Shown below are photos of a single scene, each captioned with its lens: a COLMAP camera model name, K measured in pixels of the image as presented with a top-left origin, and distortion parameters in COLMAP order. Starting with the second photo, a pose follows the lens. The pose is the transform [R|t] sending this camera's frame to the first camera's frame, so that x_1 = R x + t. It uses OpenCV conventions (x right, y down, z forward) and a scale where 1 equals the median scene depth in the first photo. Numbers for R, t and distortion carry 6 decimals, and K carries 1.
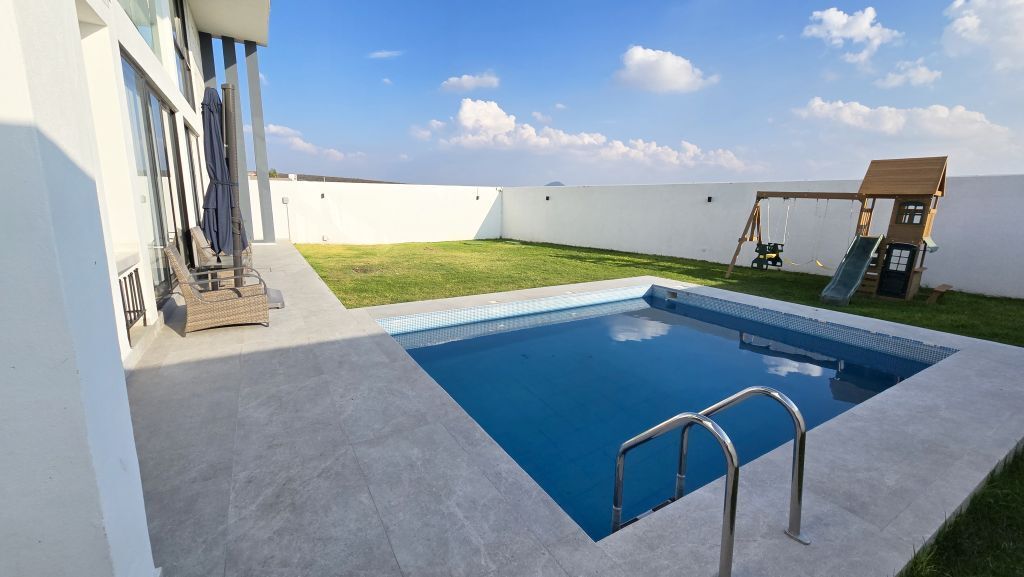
lens RADIAL K [[420.5, 0, 506.6], [0, 420.5, 287.9], [0, 0, 1]] dist [0.000357, -0.000011]
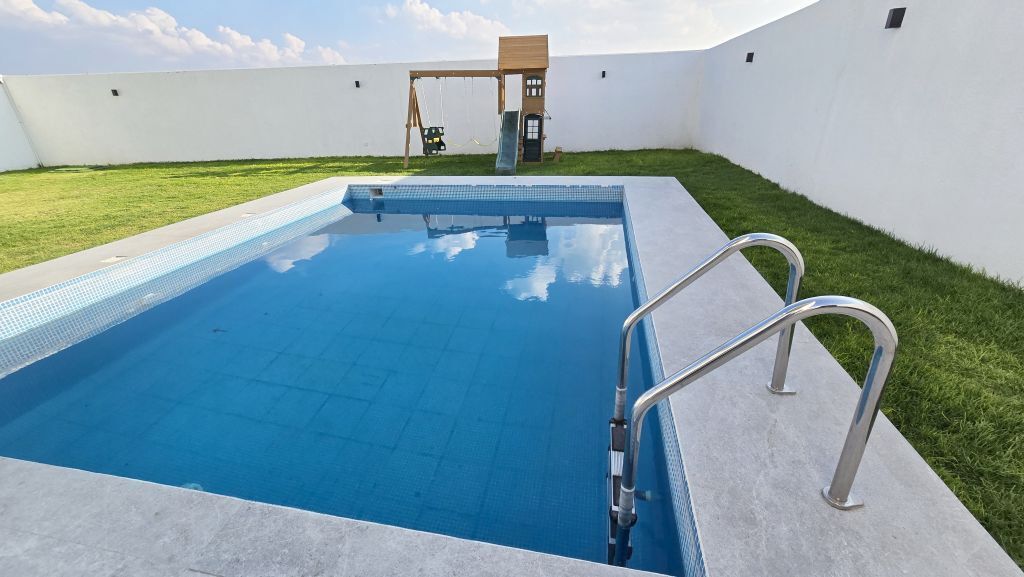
lens RADIAL K [[420.5, 0, 516.0], [0, 420.5, 281.5], [0, 0, 1]] dist [0.000357, -0.000011]
pose [[0.667261, -0.326881, 0.669262, -0.038374], [0.188902, 0.943442, 0.272459, 0.006513], [-0.720471, -0.055377, 0.691270, 0.159592]]
